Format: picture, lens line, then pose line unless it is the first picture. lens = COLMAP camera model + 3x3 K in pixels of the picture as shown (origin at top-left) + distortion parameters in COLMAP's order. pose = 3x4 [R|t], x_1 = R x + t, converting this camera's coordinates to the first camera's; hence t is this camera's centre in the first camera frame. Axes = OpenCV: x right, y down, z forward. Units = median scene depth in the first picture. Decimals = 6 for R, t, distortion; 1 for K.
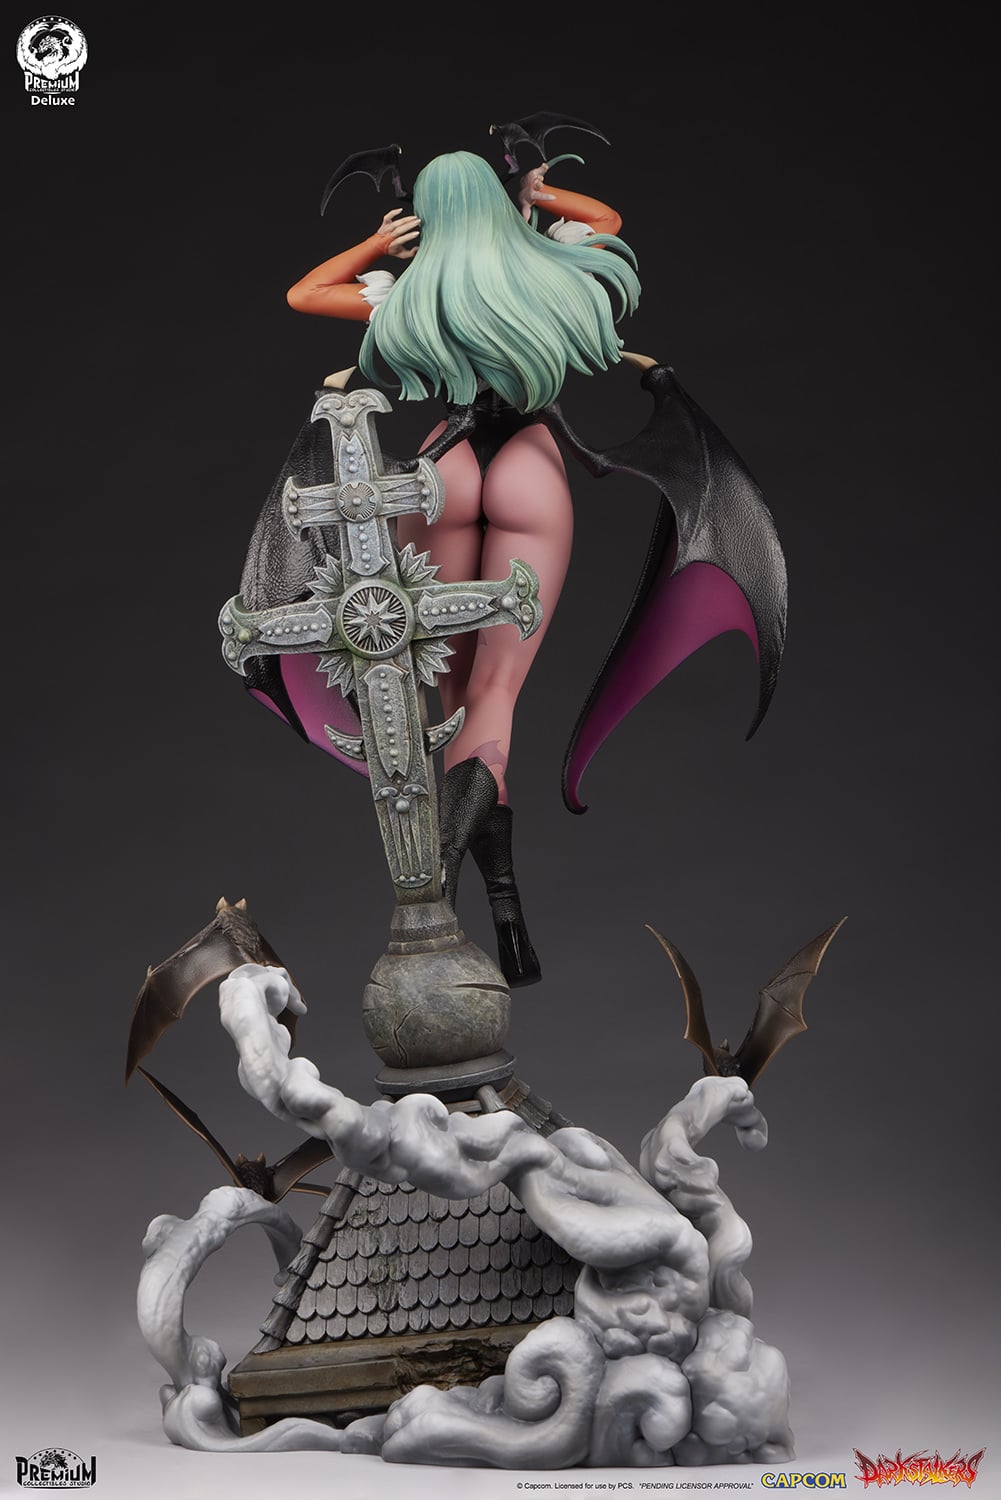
lens RADIAL K [[4395.8, 0, 500.5], [0, 4395.8, 750.0], [0, 0, 1]] dist [-0.286060, 1.240631]
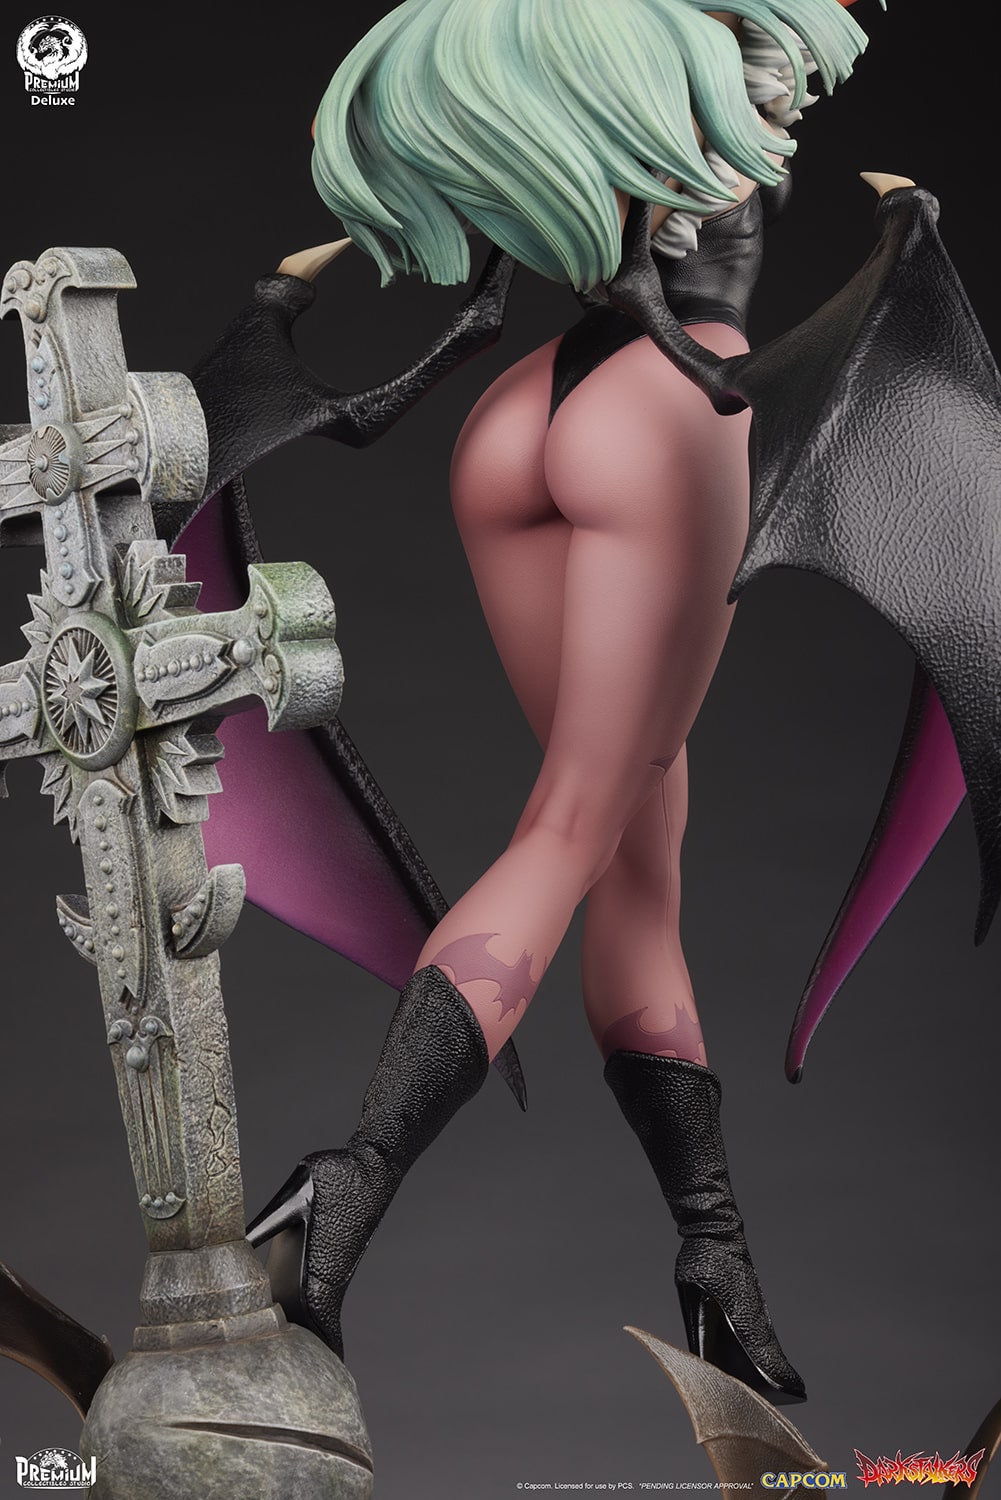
lens RADIAL K [[3824.3, 0, 500.5], [0, 3824.3, 750.0], [0, 0, 1]] dist [-0.054886, -0.250206]
pose [[0.798129, -0.007915, -0.602434, 0.280764], [-0.020182, 0.999001, -0.039864, -0.006080], [0.602148, 0.043975, 0.797173, 0.676574]]
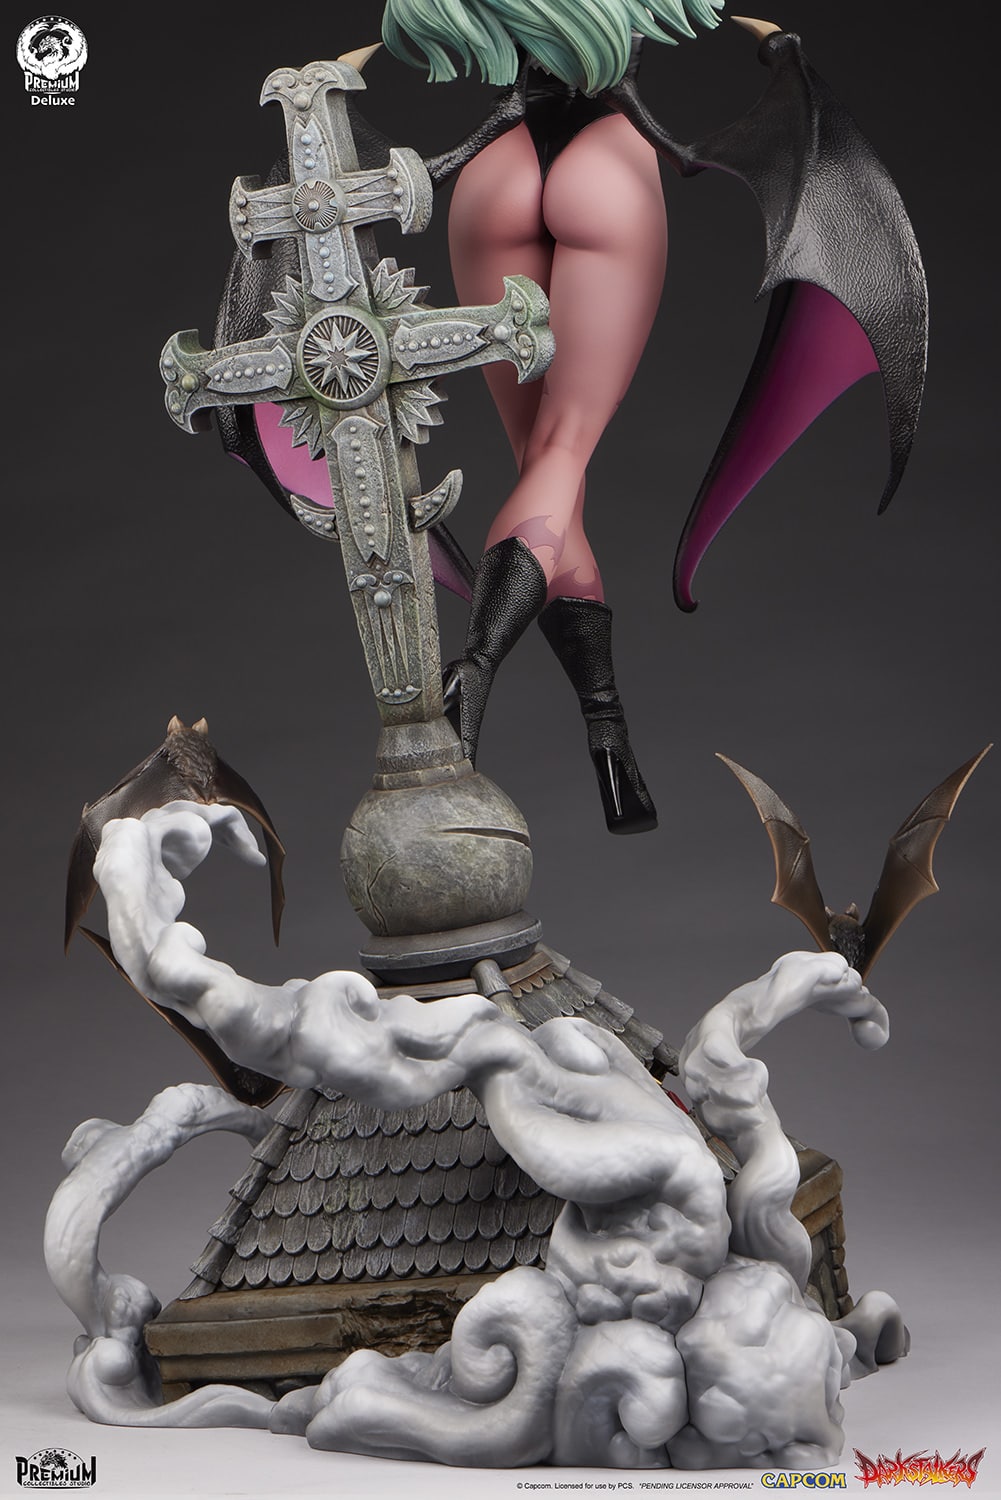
lens RADIAL K [[4492.0, 0, 500.5], [0, 4492.0, 750.0], [0, 0, 1]] dist [-0.125670, -1.497466]
pose [[0.977232, 0.003173, -0.212149, 0.167754], [0.004370, 0.999375, 0.035079, 0.011872], [0.212127, -0.035207, 0.976608, 0.231272]]
